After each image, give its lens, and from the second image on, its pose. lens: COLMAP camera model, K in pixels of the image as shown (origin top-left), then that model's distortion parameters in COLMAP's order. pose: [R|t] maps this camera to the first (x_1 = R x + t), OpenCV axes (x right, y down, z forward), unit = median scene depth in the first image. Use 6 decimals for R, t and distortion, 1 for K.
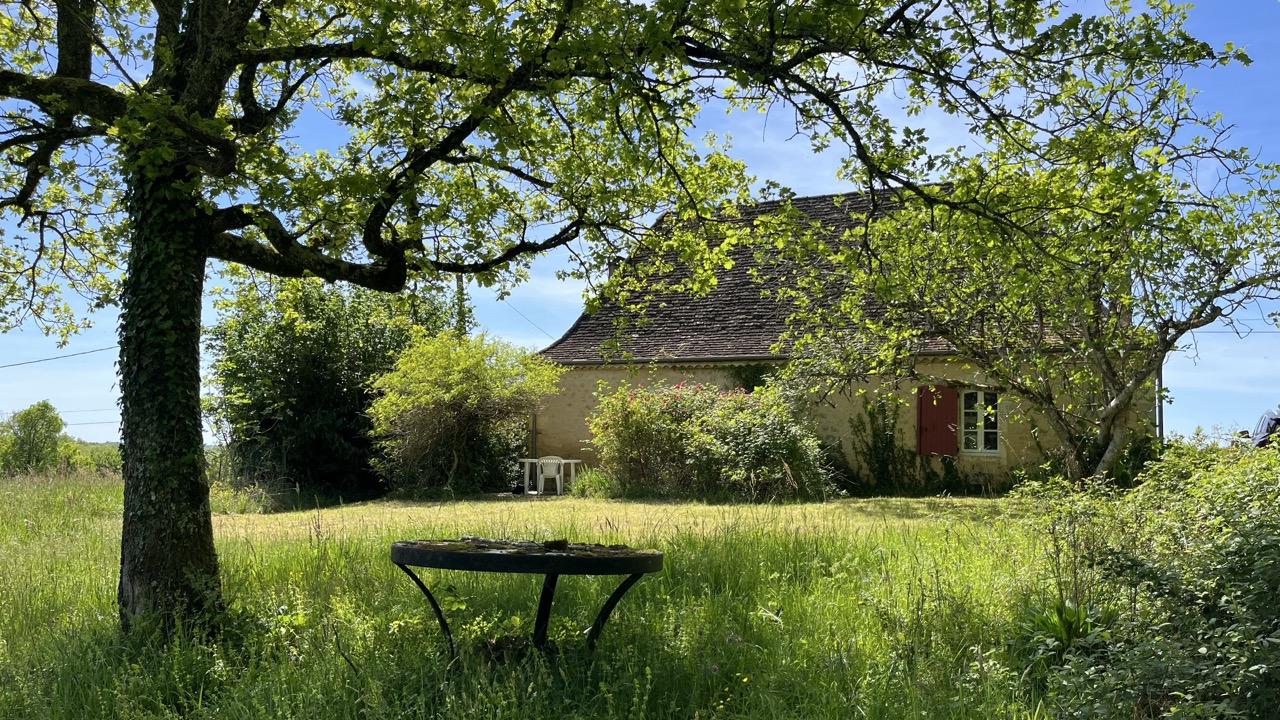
lens RADIAL K [[955.7, 0, 640.0], [0, 955.7, 360.0], [0, 0, 1]] dist [0.169467, -0.596473]
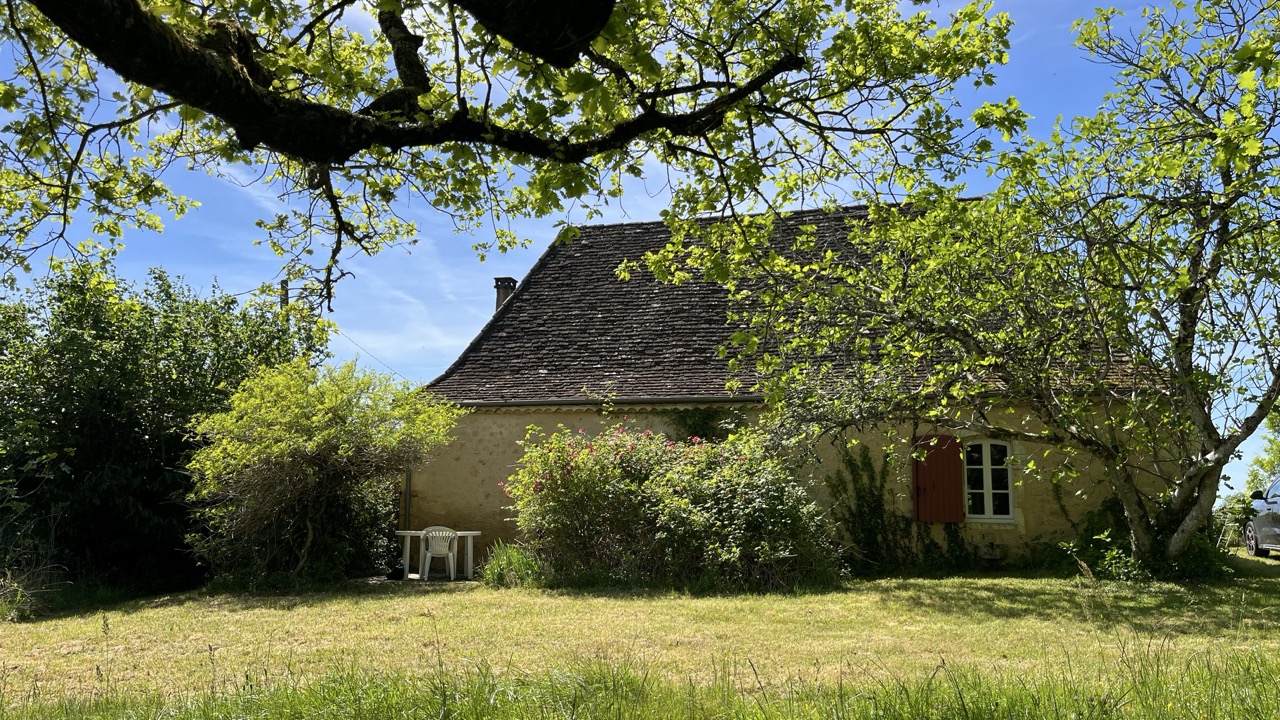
lens RADIAL K [[958.3, 0, 622.8], [0, 958.3, 357.4], [0, 0, 1]] dist [0.064238, -0.087040]
pose [[0.982731, 0.022831, 0.183626, -0.101683], [-0.011229, 0.997888, -0.063977, 0.015416], [-0.184698, 0.060810, 0.980912, 0.245266]]
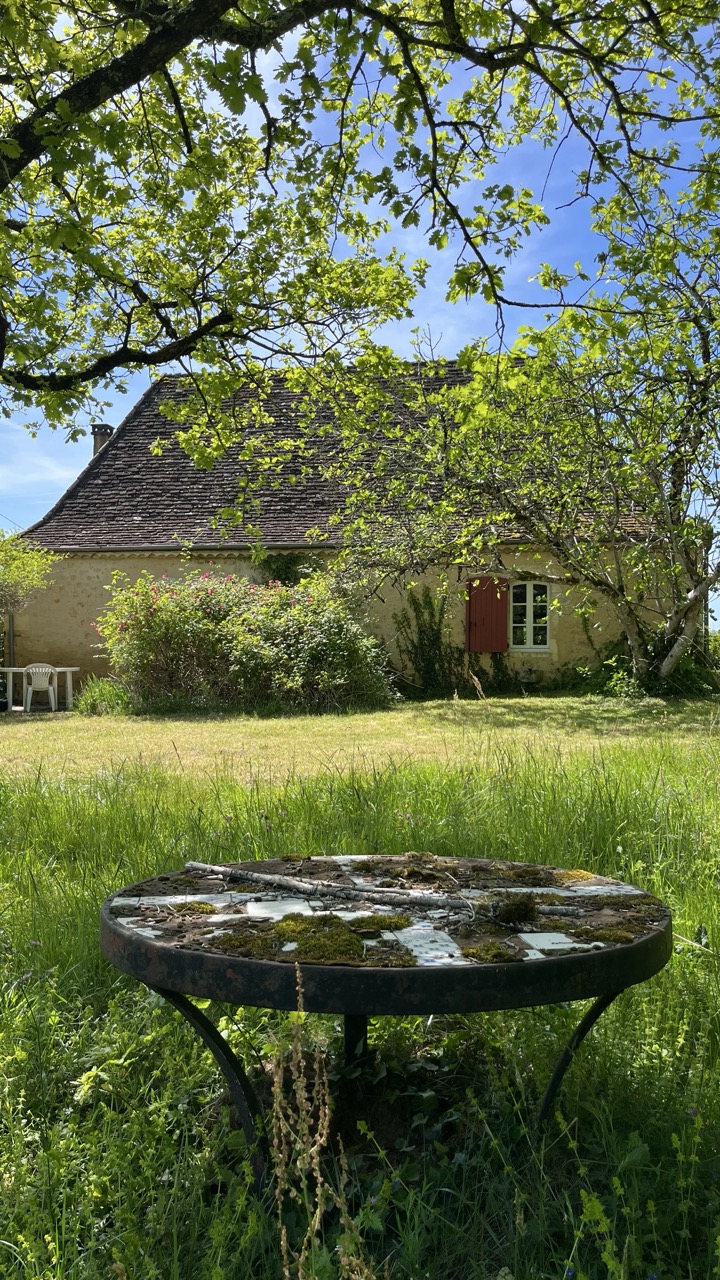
lens RADIAL K [[955.7, 0, 360.0], [0, 955.7, 640.0], [0, 0, 1]] dist [0.169467, -0.596473]
pose [[0.958184, -0.018549, 0.285550, -0.072668], [-0.006781, 0.996145, 0.087463, 0.006626], [-0.286072, -0.085742, 0.954364, 0.149956]]
